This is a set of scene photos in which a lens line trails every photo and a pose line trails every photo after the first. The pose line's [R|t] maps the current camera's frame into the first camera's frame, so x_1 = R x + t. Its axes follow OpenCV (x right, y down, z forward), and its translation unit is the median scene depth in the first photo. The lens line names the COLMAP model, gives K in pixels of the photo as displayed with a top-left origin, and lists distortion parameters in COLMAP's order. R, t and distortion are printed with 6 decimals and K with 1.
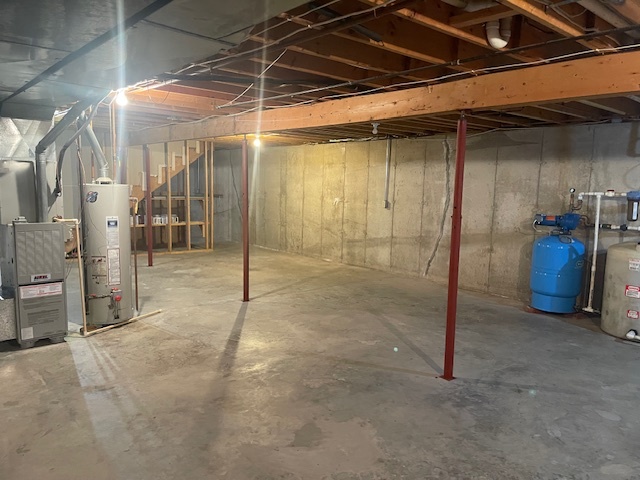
lens RADIAL K [[469.8, 0, 325.2], [0, 469.8, 241.6], [0, 0, 1]] dist [0.099571, -0.135137]
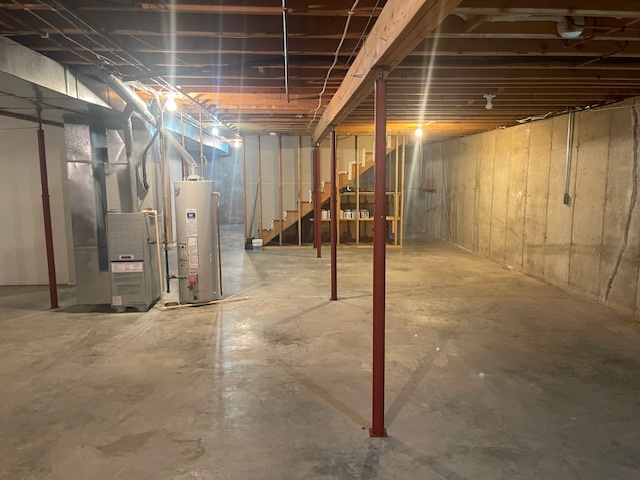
lens RADIAL K [[469.8, 0, 325.2], [0, 469.8, 241.6], [0, 0, 1]] dist [0.099571, -0.135137]
pose [[0.802211, 0.056679, -0.594344, 0.304232], [-0.051402, 0.998344, 0.025826, -0.013072], [0.594824, 0.009833, 0.803796, 0.174874]]
